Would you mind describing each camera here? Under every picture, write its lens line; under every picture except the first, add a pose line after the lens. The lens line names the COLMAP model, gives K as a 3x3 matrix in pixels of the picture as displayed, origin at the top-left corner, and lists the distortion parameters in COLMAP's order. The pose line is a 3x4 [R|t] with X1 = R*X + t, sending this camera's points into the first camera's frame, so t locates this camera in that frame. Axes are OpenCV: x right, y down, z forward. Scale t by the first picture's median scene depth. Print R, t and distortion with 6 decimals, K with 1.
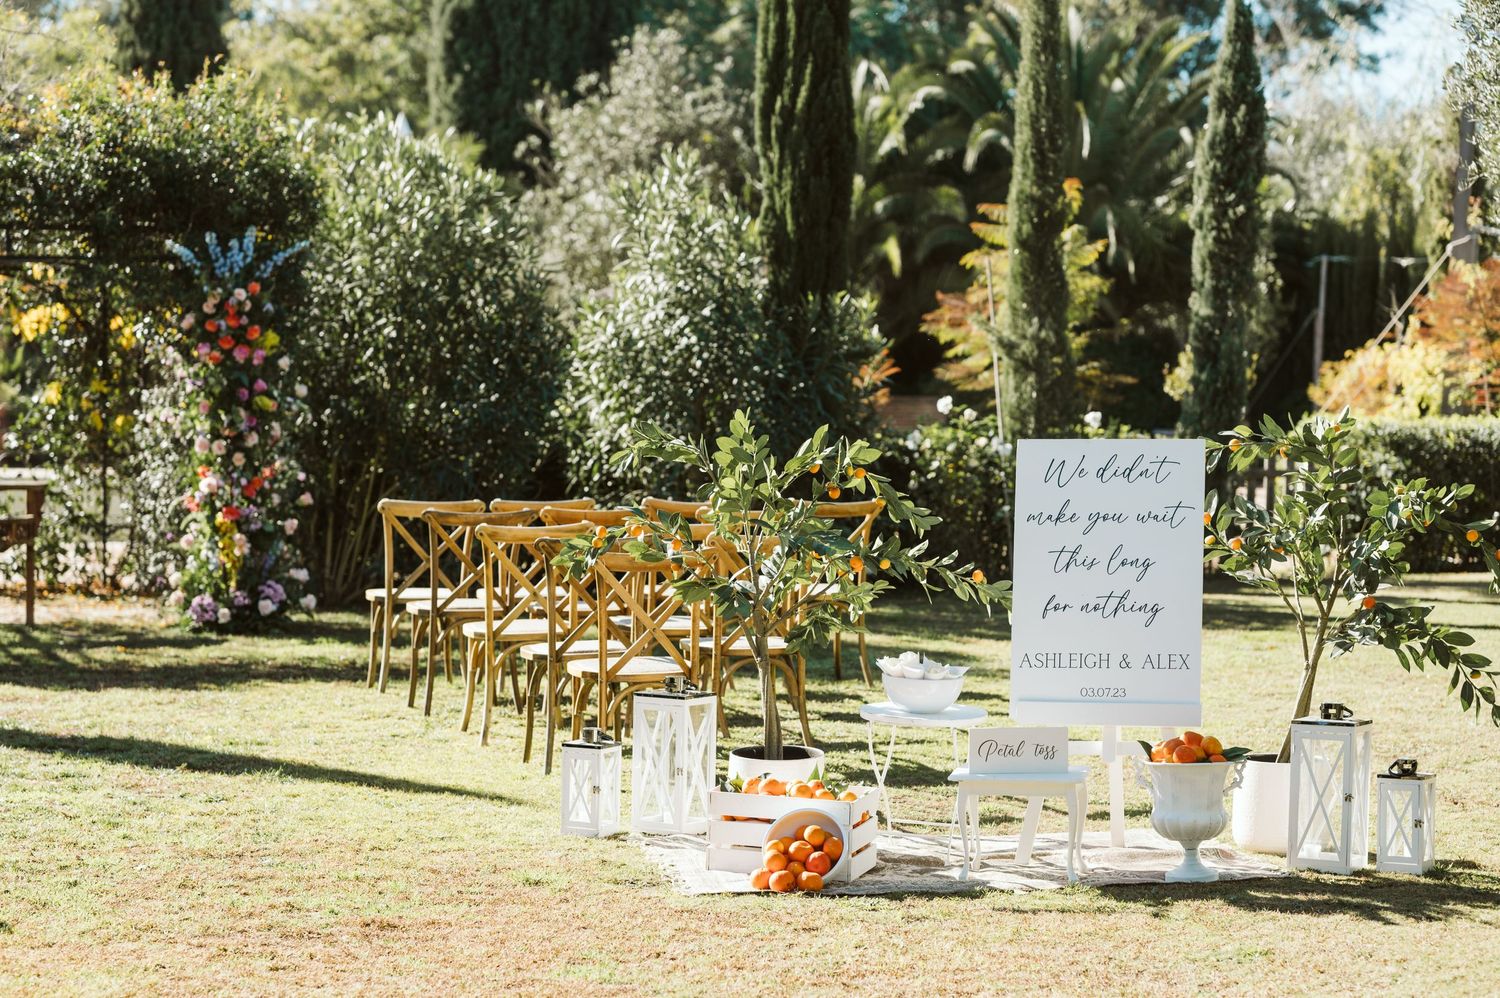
lens RADIAL K [[3678.5, 0, 746.8], [0, 3678.5, 499.0], [0, 0, 1]] dist [-0.029057, 0.000000]
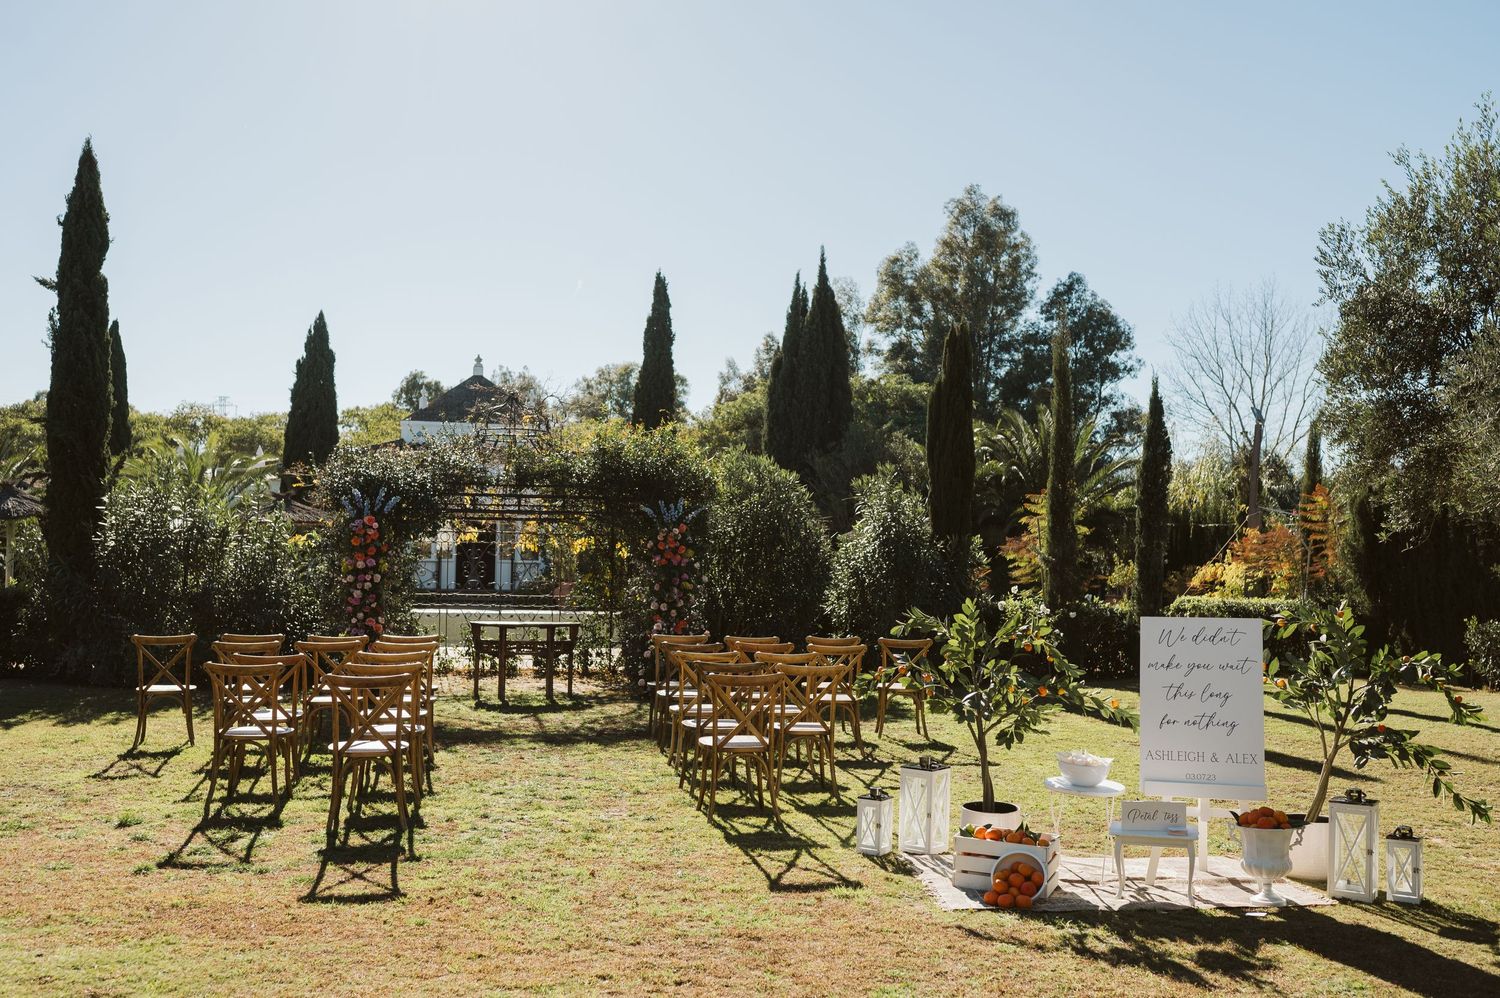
lens RADIAL K [[1518.5, 0, 751.0], [0, 1518.5, 503.1], [0, 0, 1]] dist [-0.007754, 0.000000]
pose [[0.995837, 0.008627, -0.090739, -0.020933], [-0.015831, 0.996751, -0.078974, -0.005799], [0.089763, 0.080082, 0.992738, 0.173552]]
